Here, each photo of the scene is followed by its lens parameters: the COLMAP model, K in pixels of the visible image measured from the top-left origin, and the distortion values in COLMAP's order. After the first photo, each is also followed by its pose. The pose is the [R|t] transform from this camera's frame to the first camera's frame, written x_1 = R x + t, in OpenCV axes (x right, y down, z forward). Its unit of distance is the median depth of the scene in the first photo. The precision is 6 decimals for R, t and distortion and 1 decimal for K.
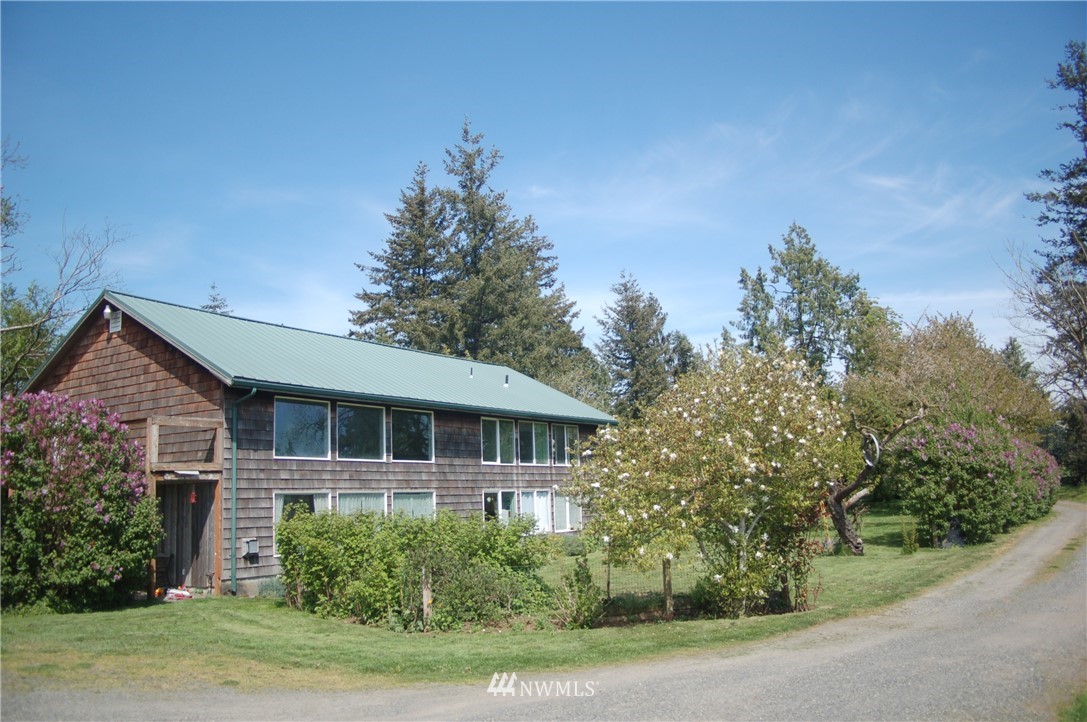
lens RADIAL K [[861.0, 0, 543.5], [0, 861.0, 361.0], [0, 0, 1]] dist [-0.173677, 0.165211]
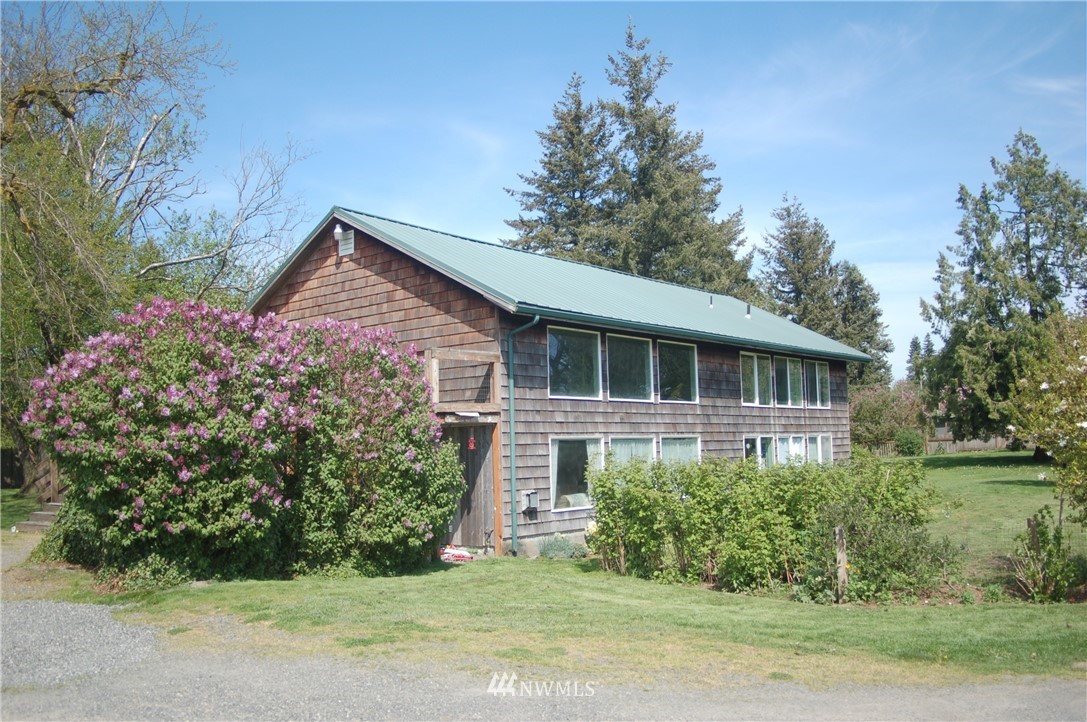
lens RADIAL K [[932.5, 0, 543.5], [0, 932.5, 361.0], [0, 0, 1]] dist [-0.163002, 0.182232]
pose [[0.992508, -0.000249, -0.122177, -0.162858], [0.008432, 0.997753, 0.066466, 0.011364], [0.121886, -0.066998, 0.990280, 0.049287]]
